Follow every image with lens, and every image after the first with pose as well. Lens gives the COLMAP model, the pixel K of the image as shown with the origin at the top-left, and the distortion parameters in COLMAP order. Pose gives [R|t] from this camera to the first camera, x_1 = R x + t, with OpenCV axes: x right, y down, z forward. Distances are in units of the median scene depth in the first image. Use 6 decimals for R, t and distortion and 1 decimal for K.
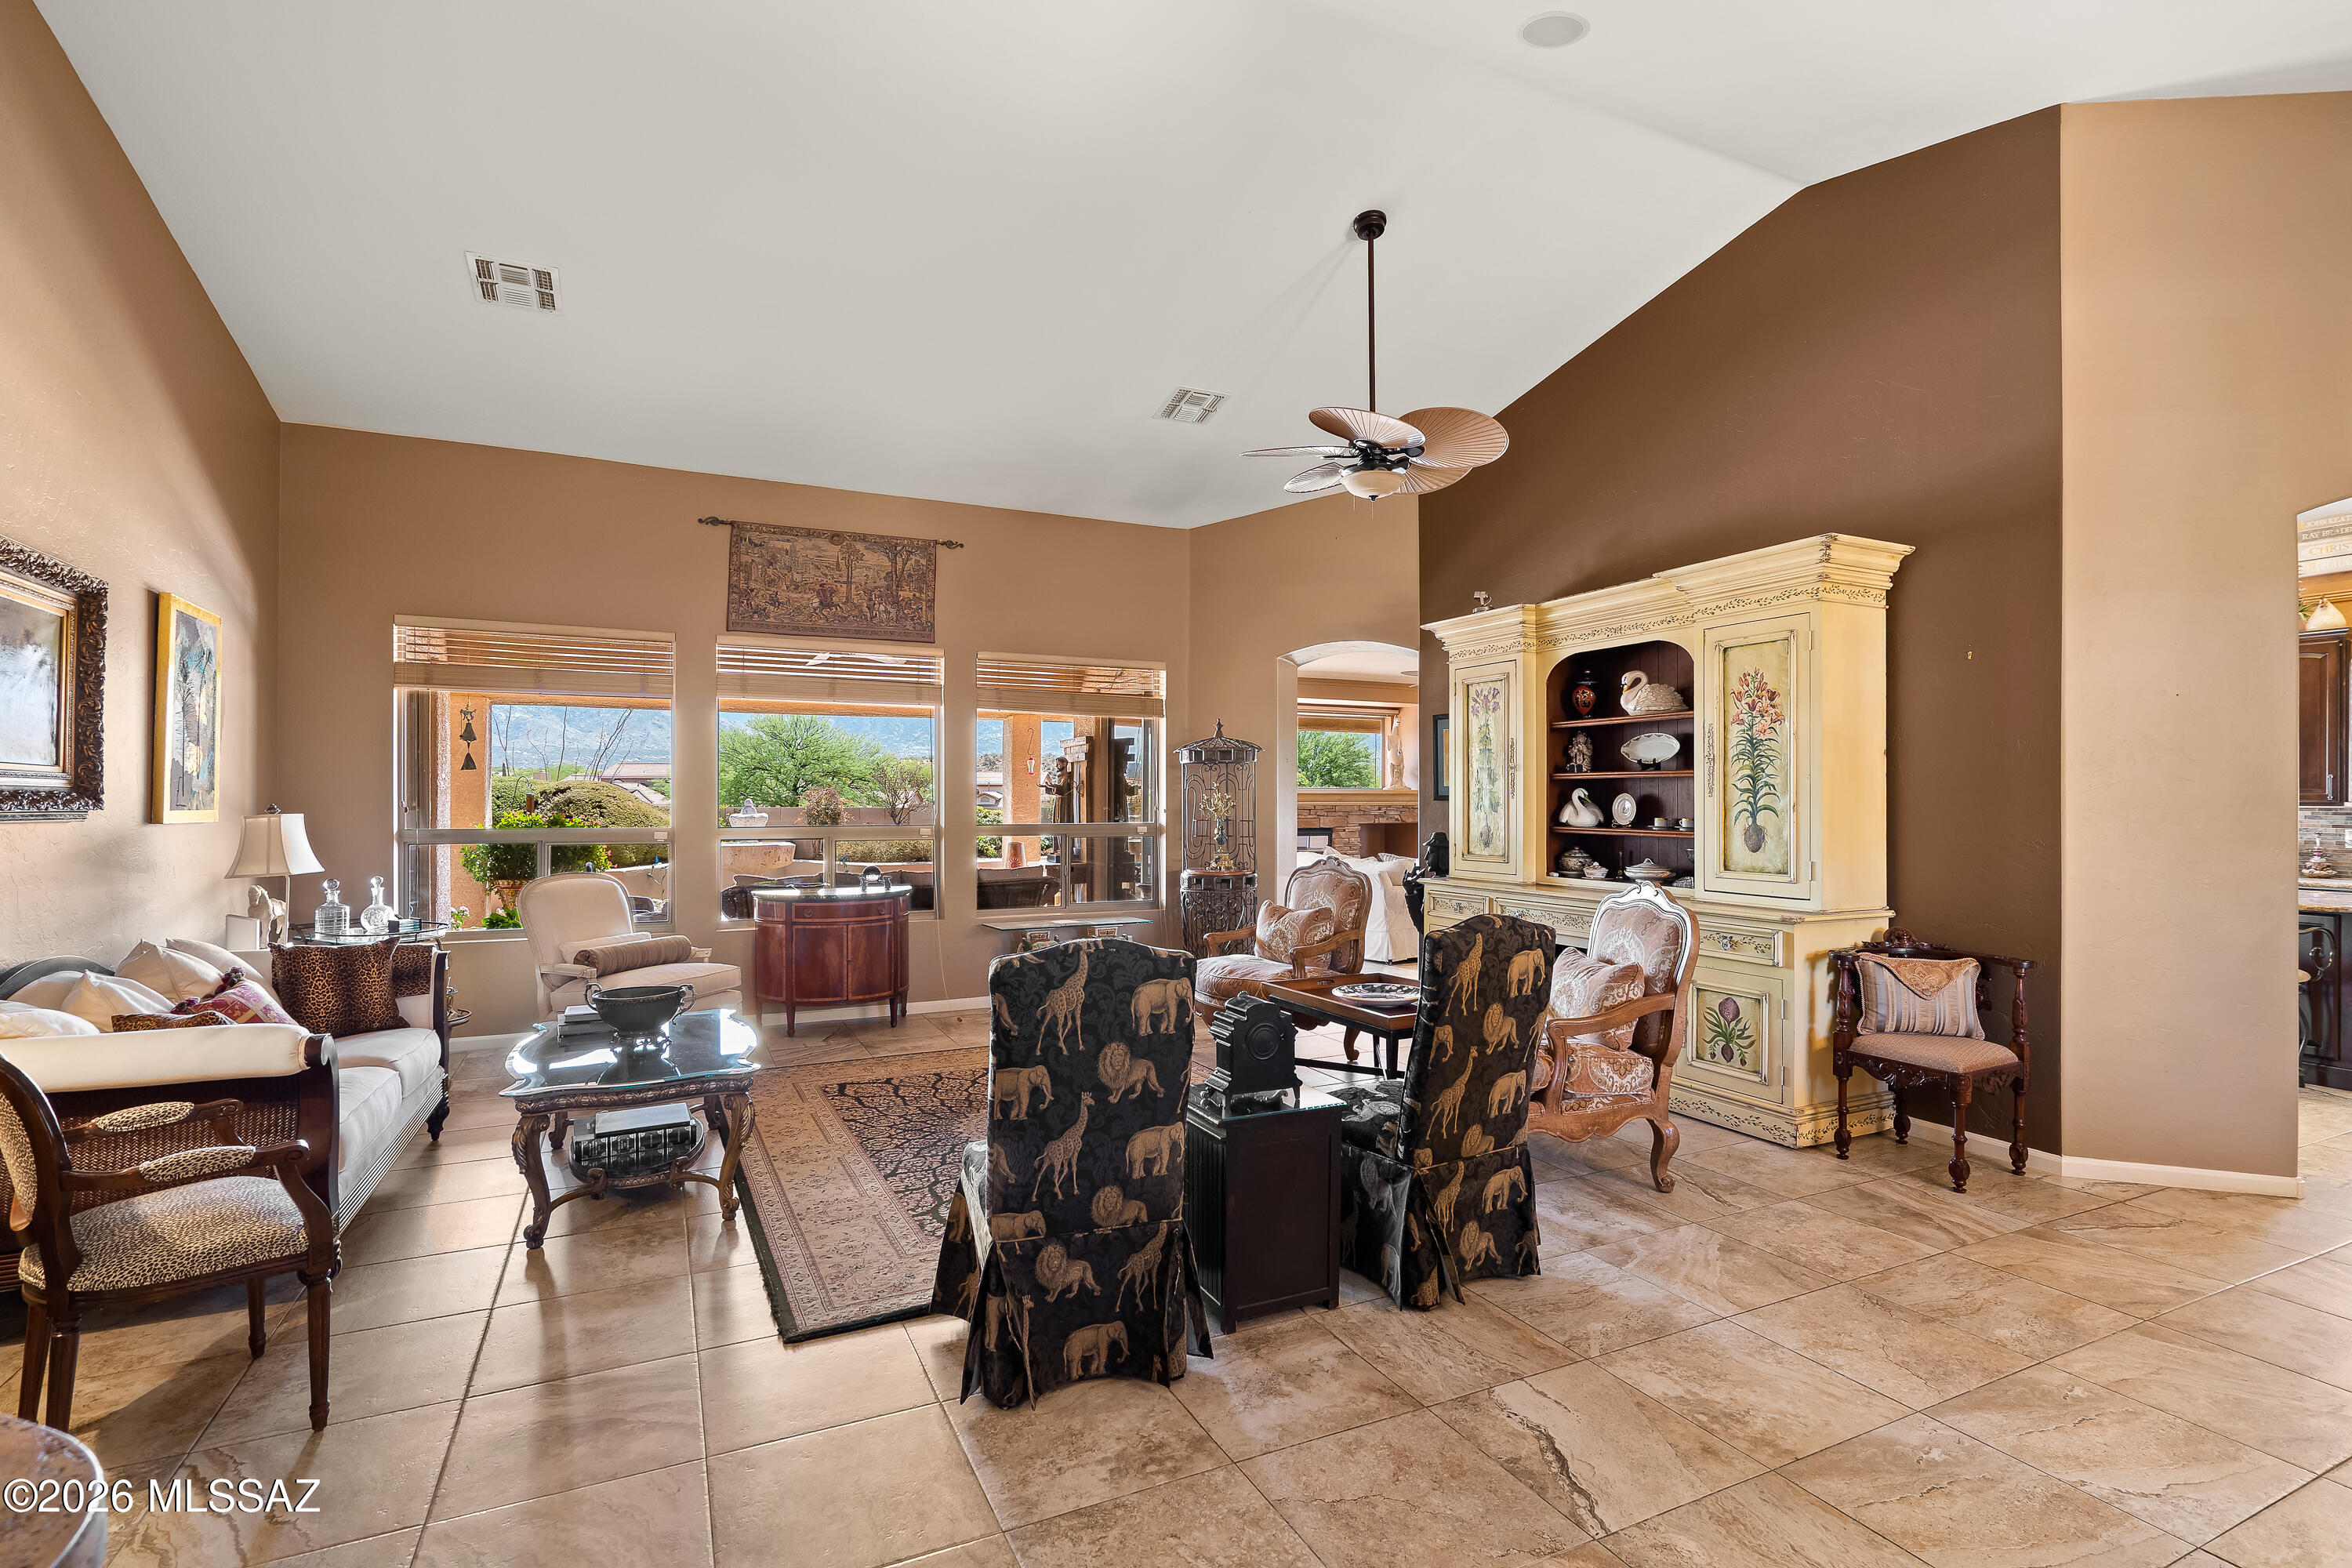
lens RADIAL K [[1080.3, 0, 1170.2], [0, 1080.3, 794.1], [0, 0, 1]] dist [-0.001556, 0.000981]
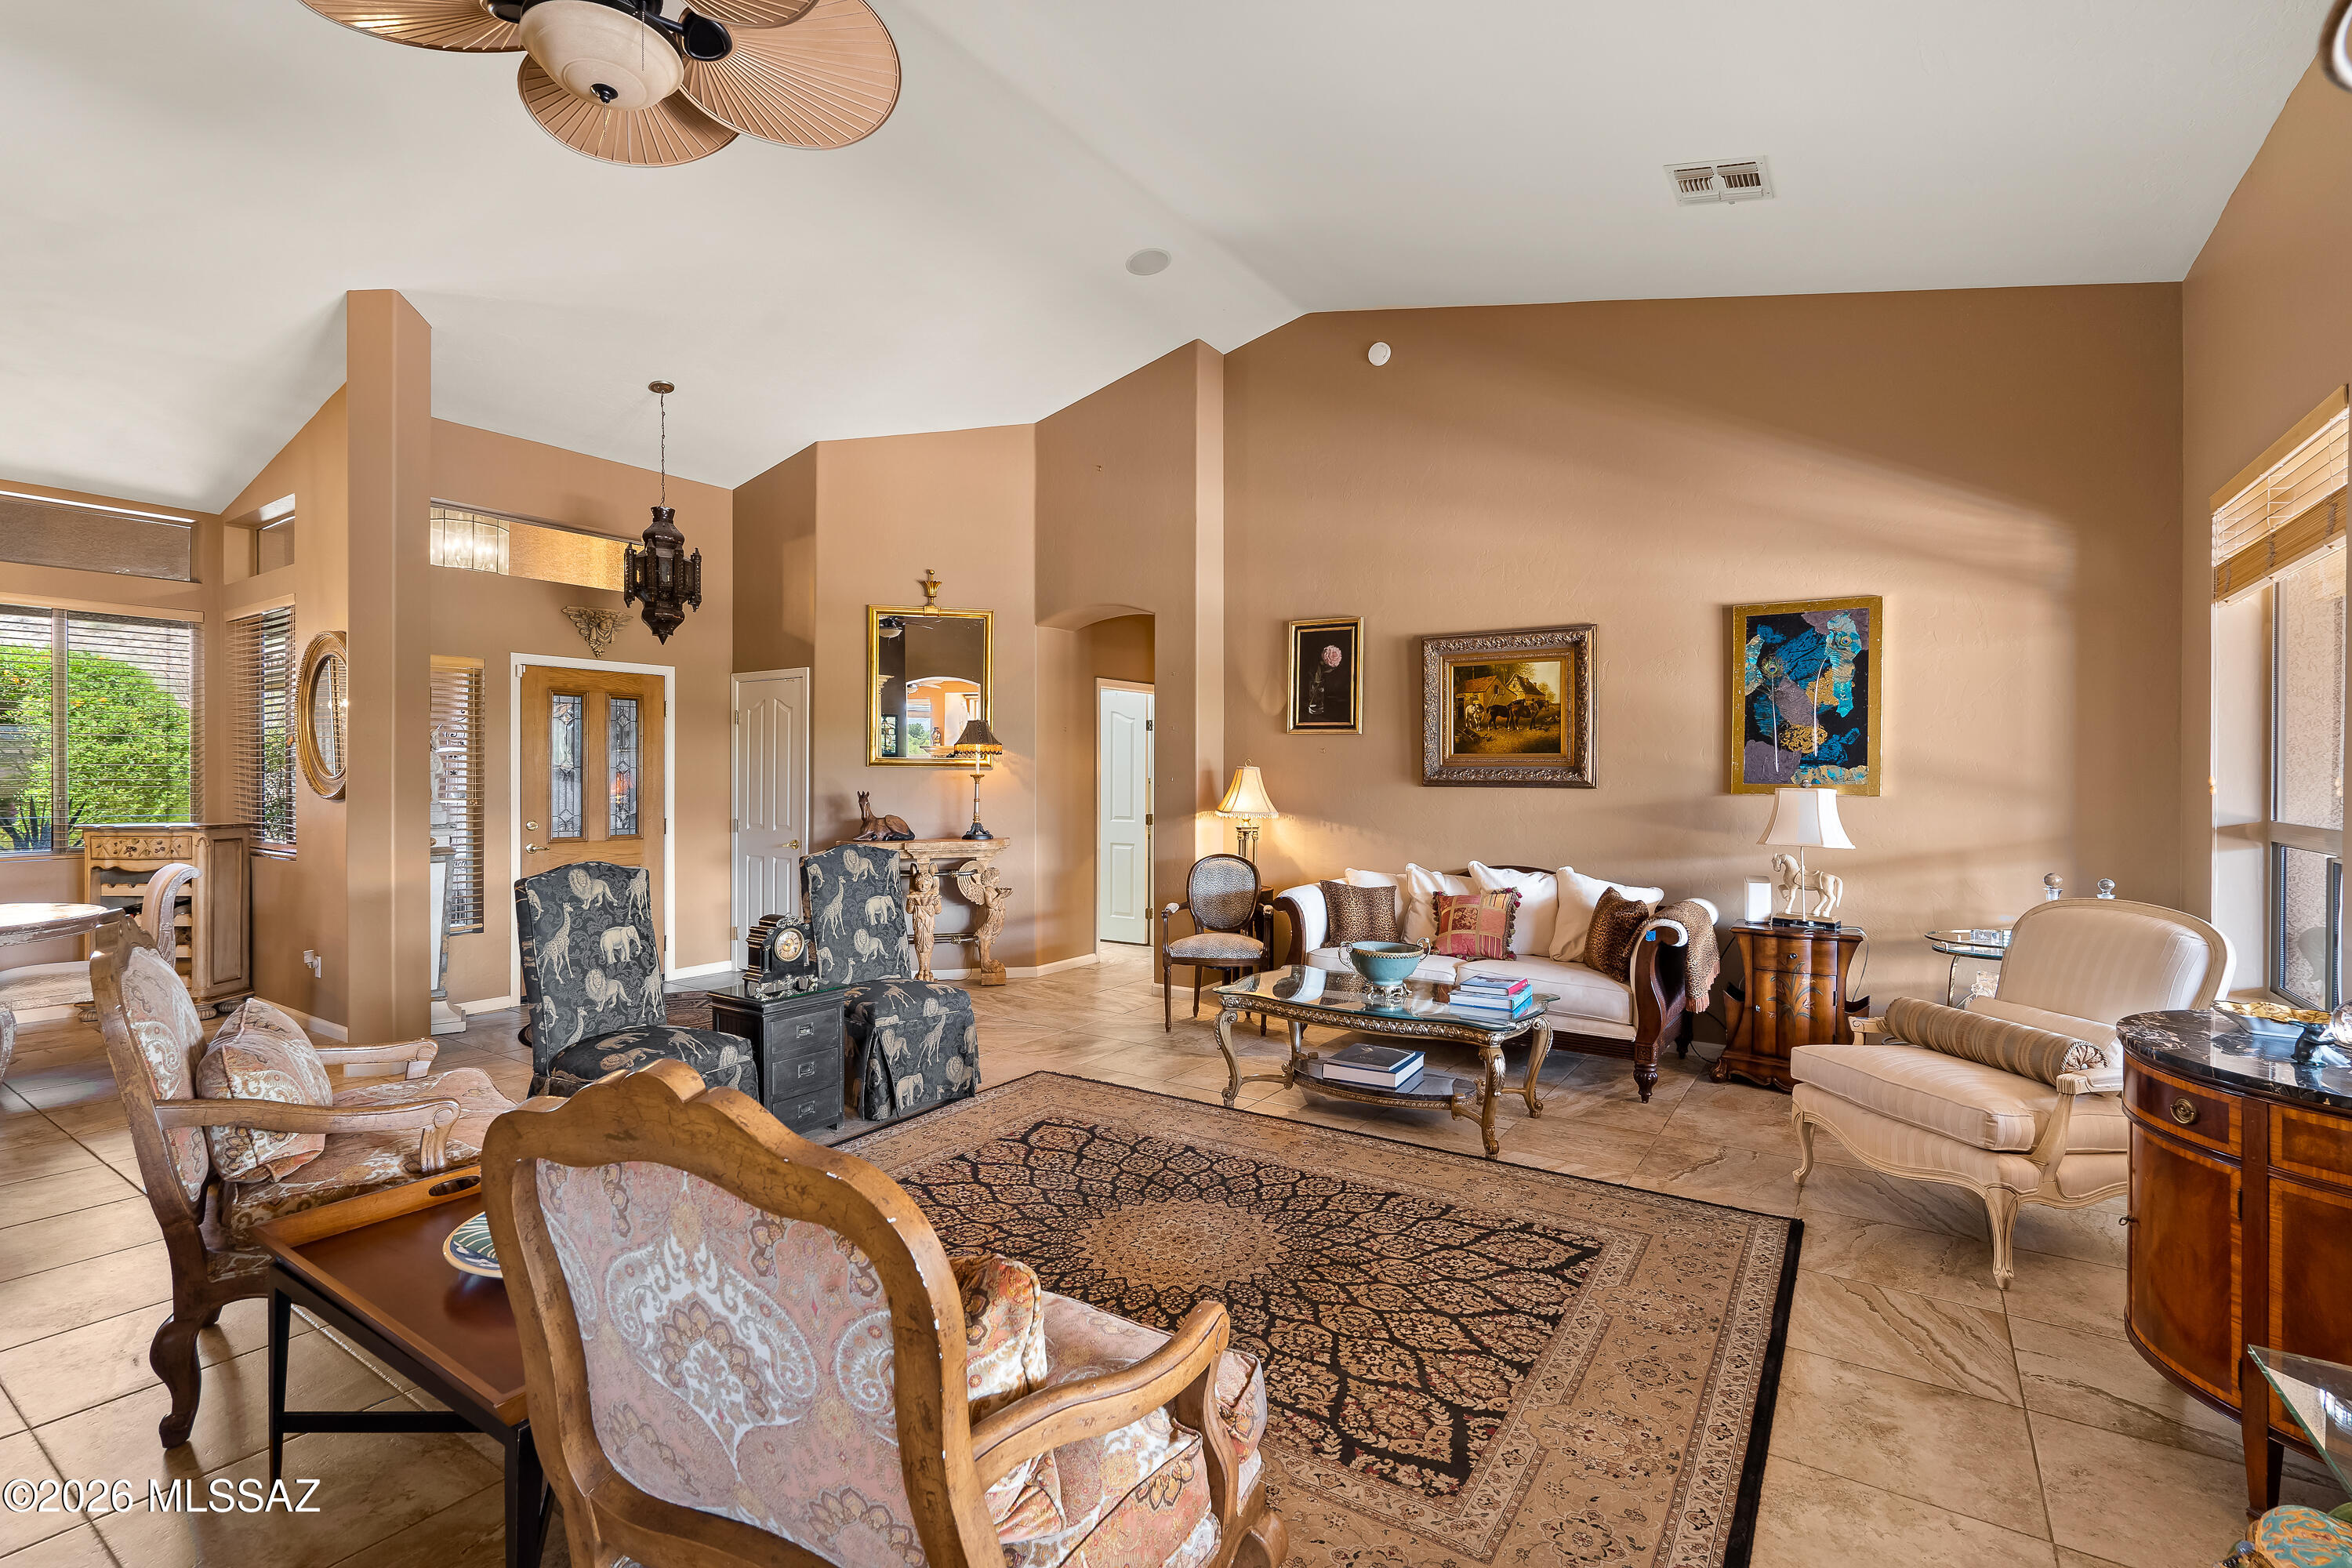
lens RADIAL K [[1080.3, 0, 1170.2], [0, 1080.3, 794.1], [0, 0, 1]] dist [-0.001556, 0.000981]
pose [[-0.868892, 0.000652, -0.495002, 0.207741], [-0.002748, 0.999977, 0.006140, 0.019641], [0.494994, 0.006695, -0.868870, 1.569980]]
